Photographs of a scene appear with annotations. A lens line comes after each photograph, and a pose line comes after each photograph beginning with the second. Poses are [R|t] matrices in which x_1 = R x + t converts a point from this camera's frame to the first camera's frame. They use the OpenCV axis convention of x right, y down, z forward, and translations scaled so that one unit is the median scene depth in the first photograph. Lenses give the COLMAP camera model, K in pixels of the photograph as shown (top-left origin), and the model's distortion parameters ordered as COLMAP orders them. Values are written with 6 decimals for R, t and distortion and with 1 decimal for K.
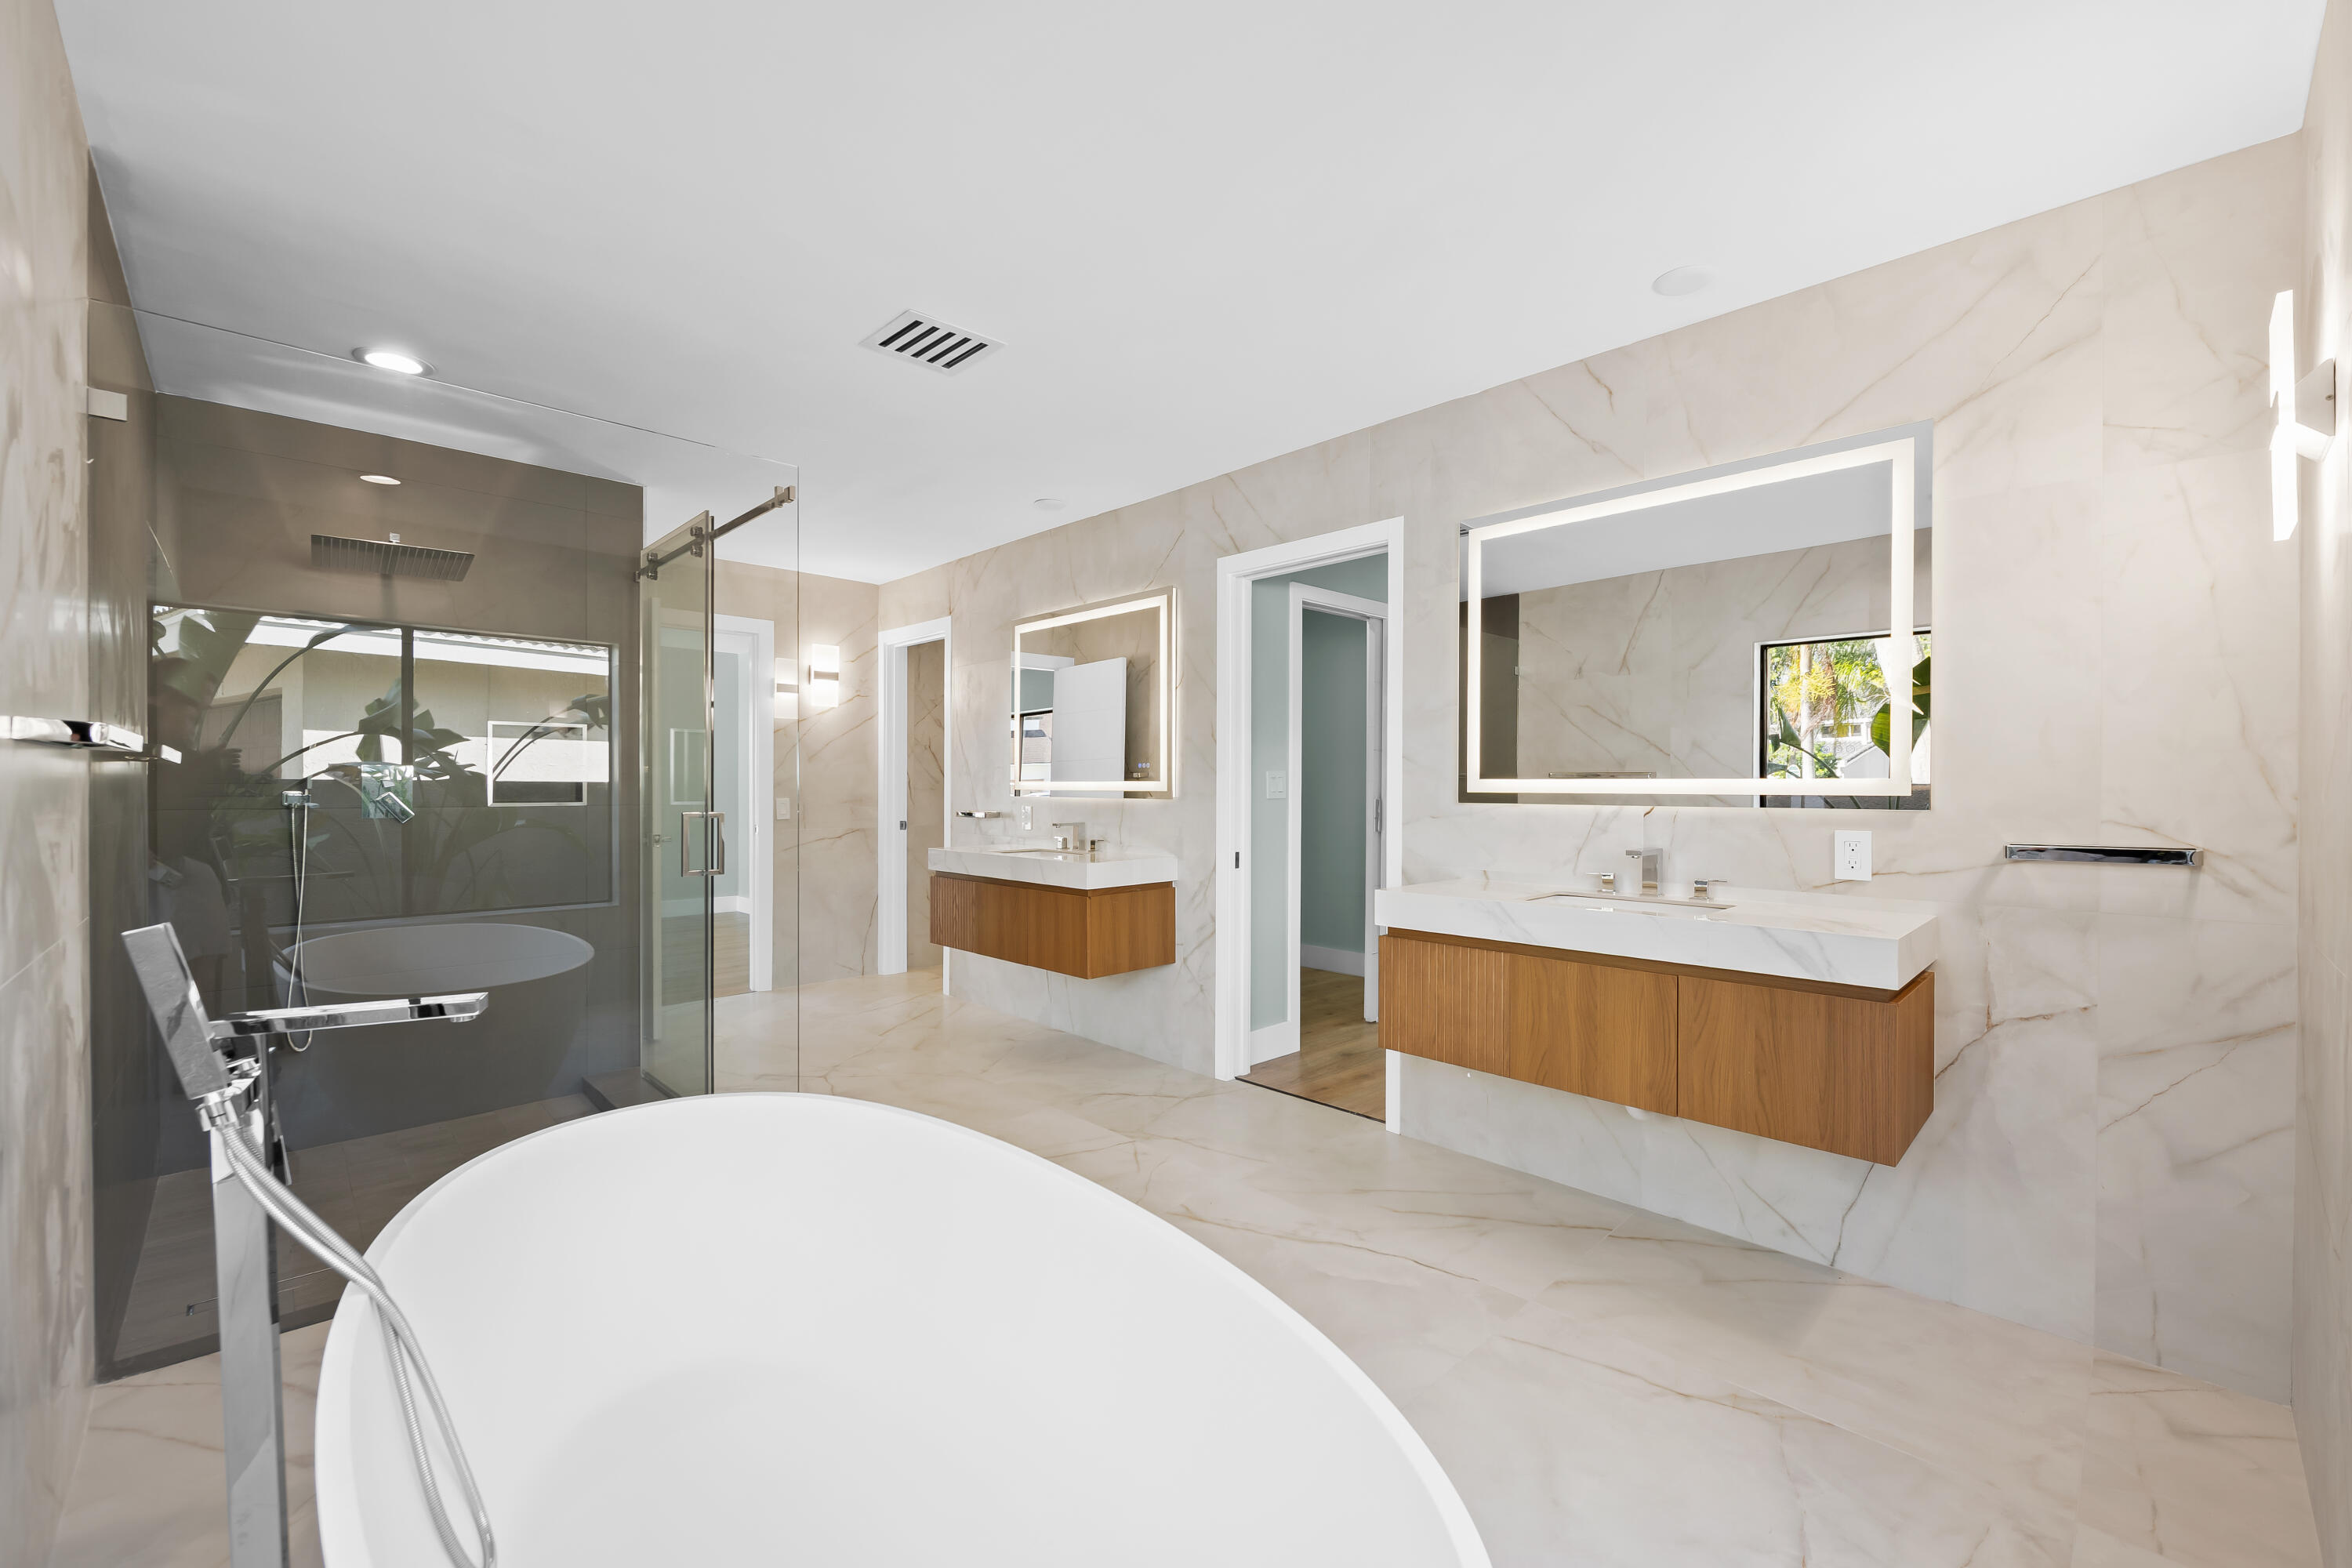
lens RADIAL K [[940.1, 0, 1198.4], [0, 940.1, 771.4], [0, 0, 1]] dist [0.000439, -0.000089]
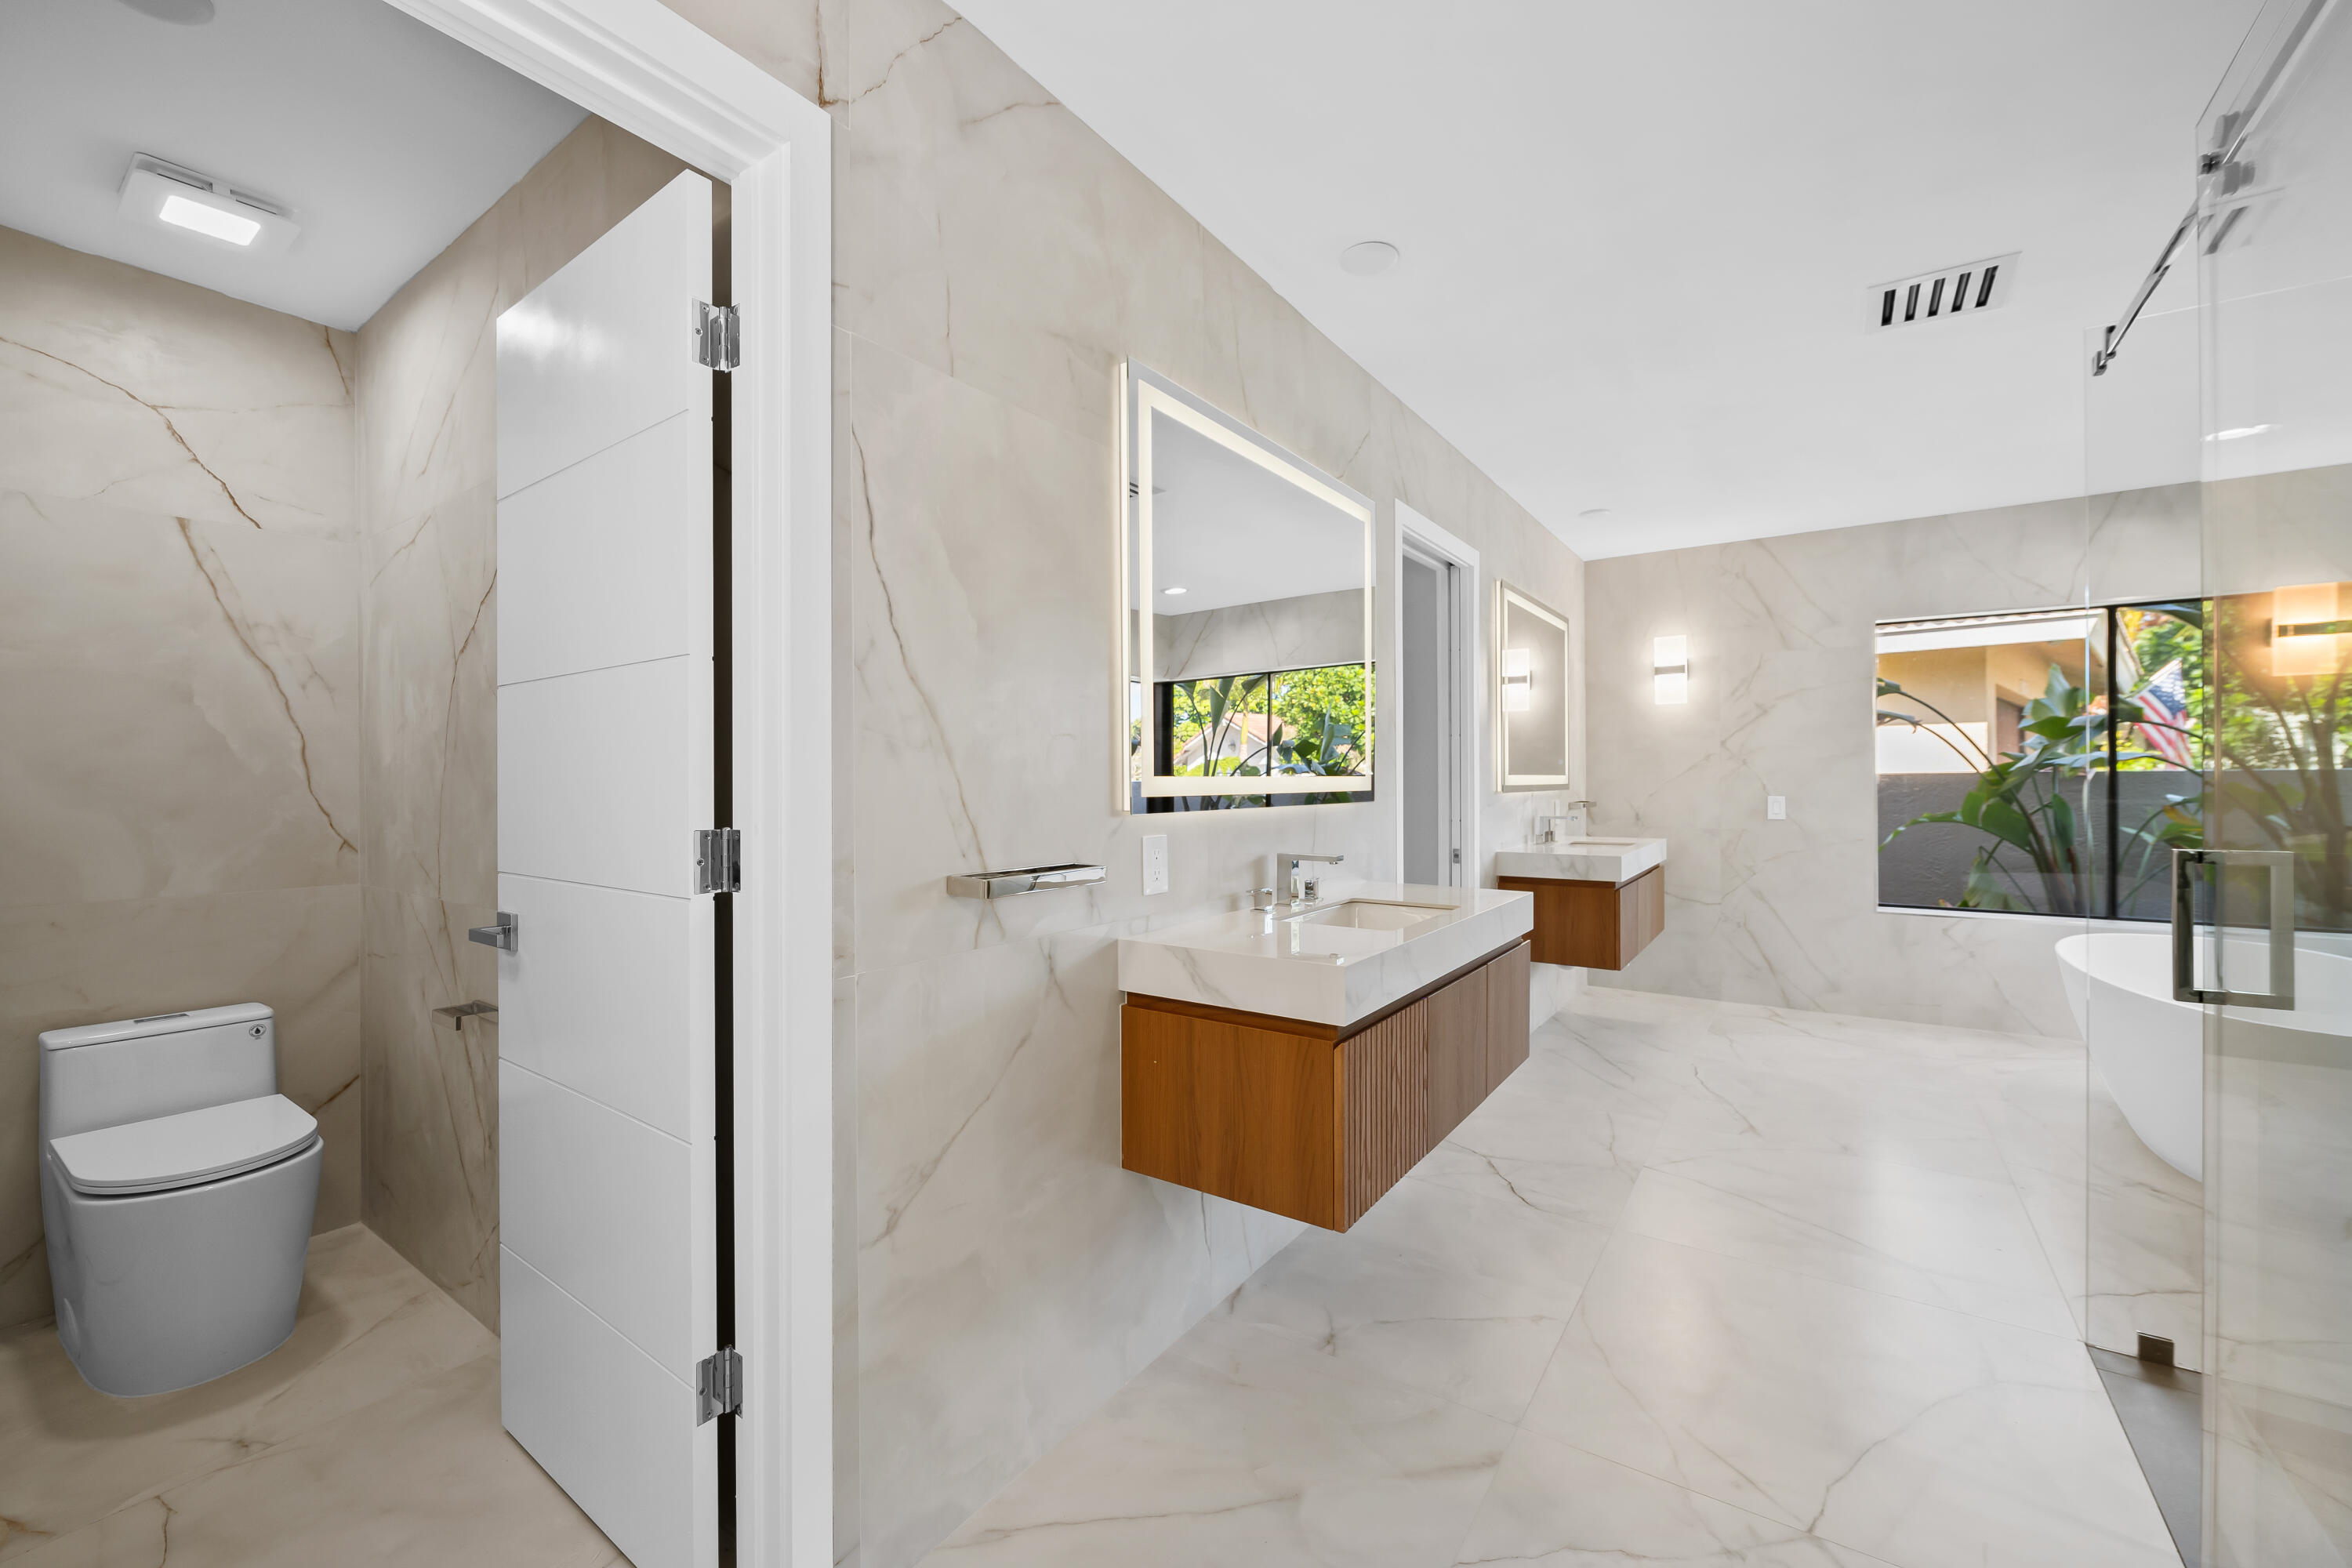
lens RADIAL K [[940.1, 0, 1198.4], [0, 940.1, 771.4], [0, 0, 1]] dist [0.000439, -0.000089]
pose [[-0.191177, 0.008963, 0.981515, -0.662217], [-0.004554, 0.999939, -0.010018, 0.013700], [-0.981545, -0.006385, -0.191124, 1.195179]]
